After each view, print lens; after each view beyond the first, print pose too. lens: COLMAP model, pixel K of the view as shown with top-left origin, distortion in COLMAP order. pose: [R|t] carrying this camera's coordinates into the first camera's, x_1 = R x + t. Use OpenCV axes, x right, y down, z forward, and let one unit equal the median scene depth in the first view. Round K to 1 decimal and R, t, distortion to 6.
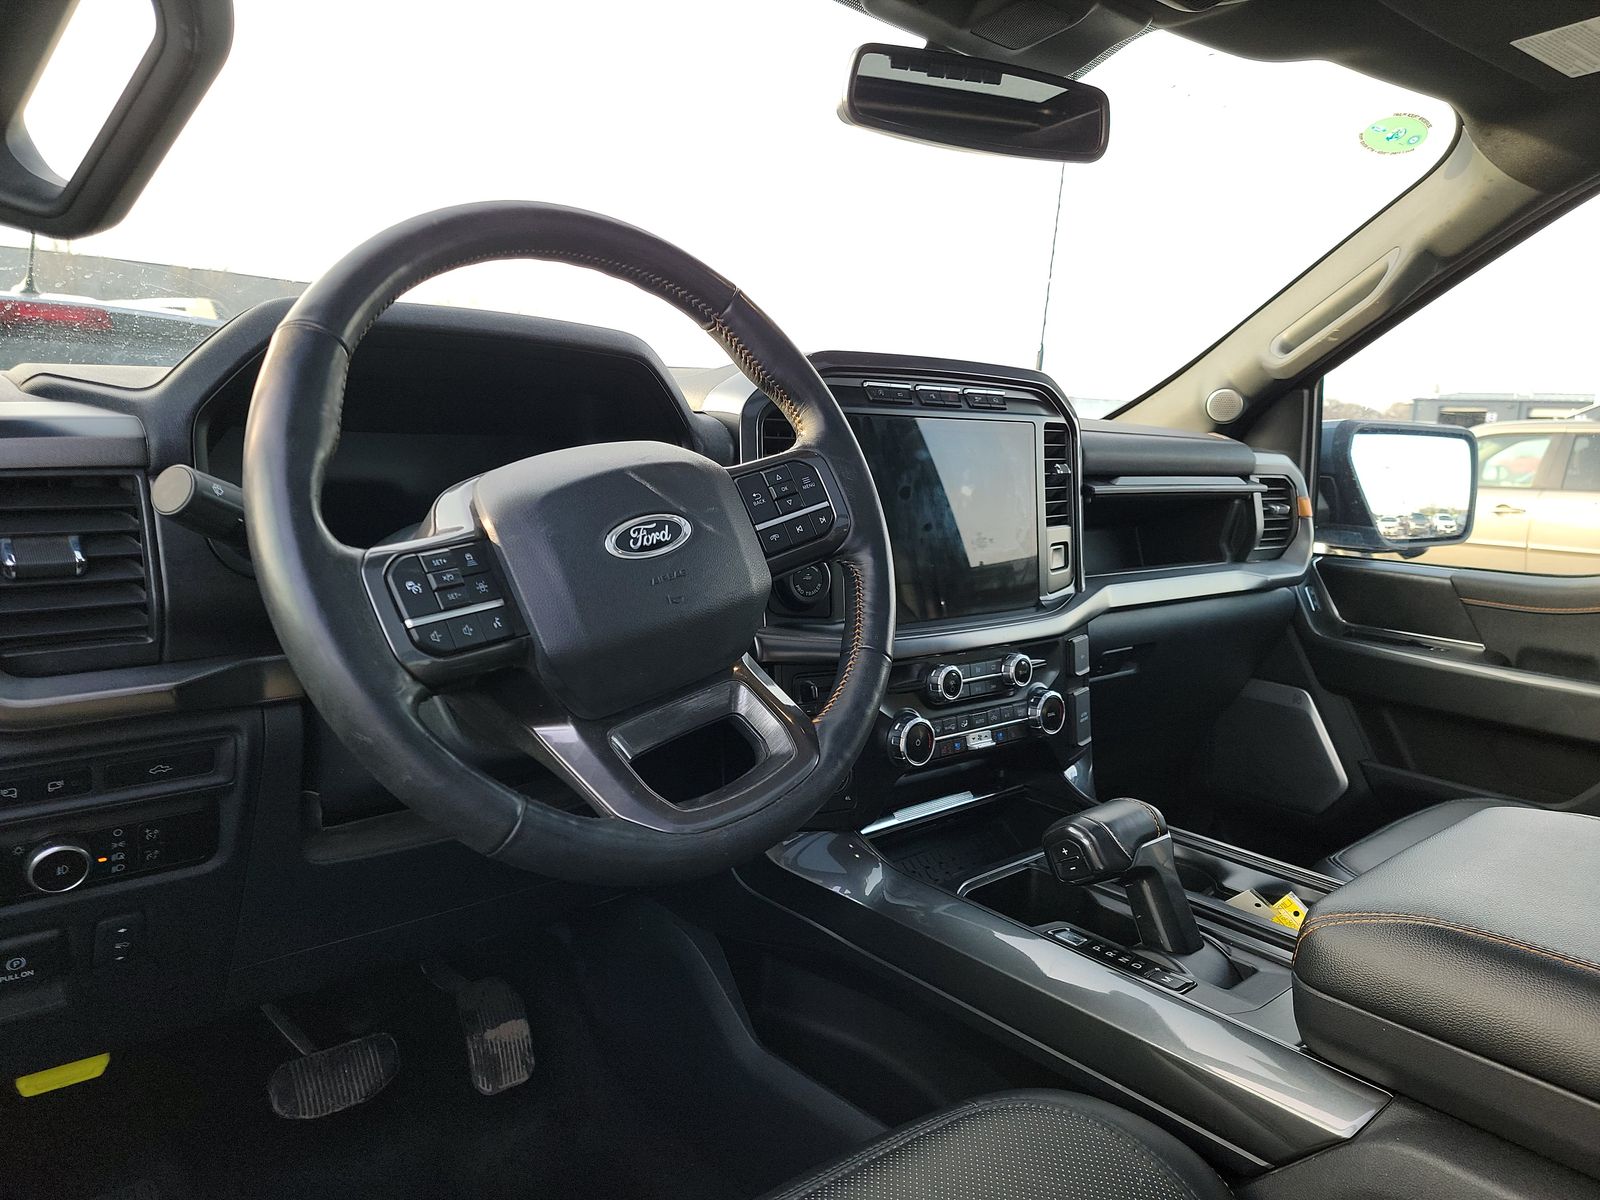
lens RADIAL K [[1088.3, 0, 786.7], [0, 1088.3, 571.0], [0, 0, 1]] dist [0.078739, -0.058090]
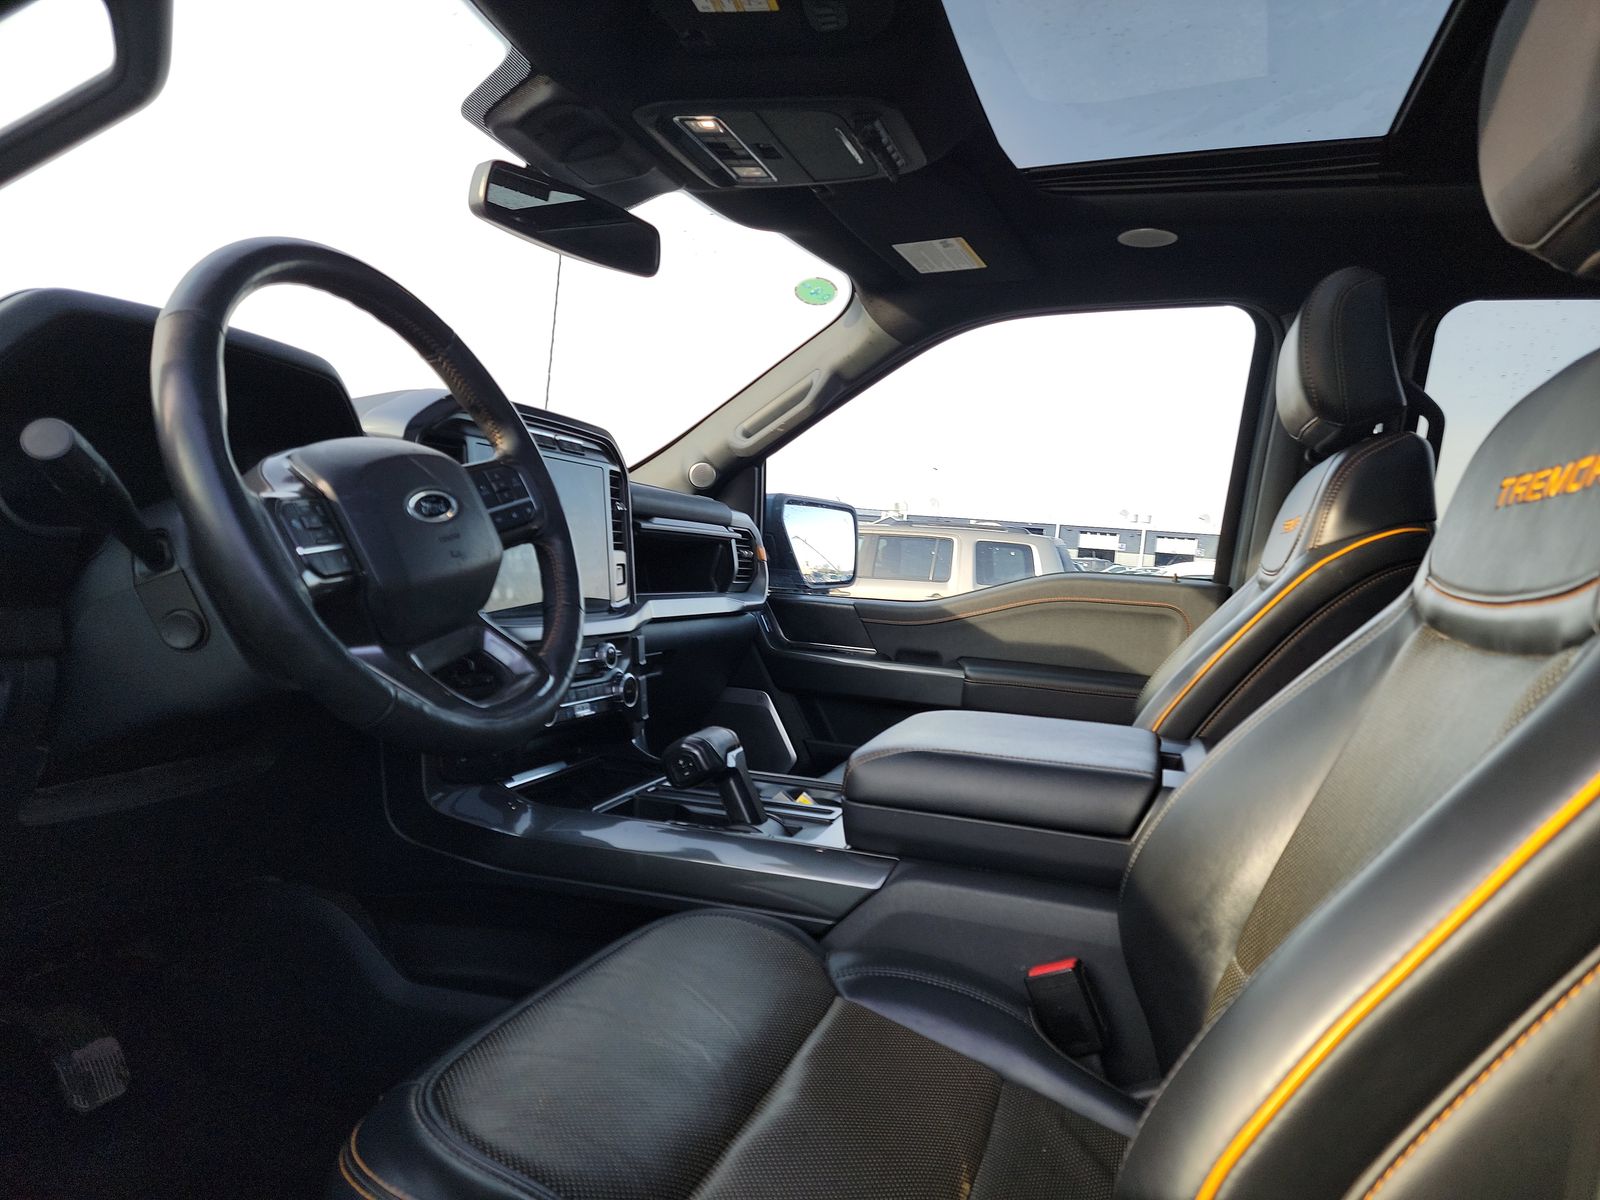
lens RADIAL K [[1088.3, 0, 786.7], [0, 1088.3, 571.0], [0, 0, 1]] dist [0.078739, -0.058090]
pose [[0.859203, 0.015925, 0.511386, -0.233100], [0.026700, 0.996758, -0.075900, 0.084221], [-0.510937, 0.078868, 0.855993, -0.181996]]
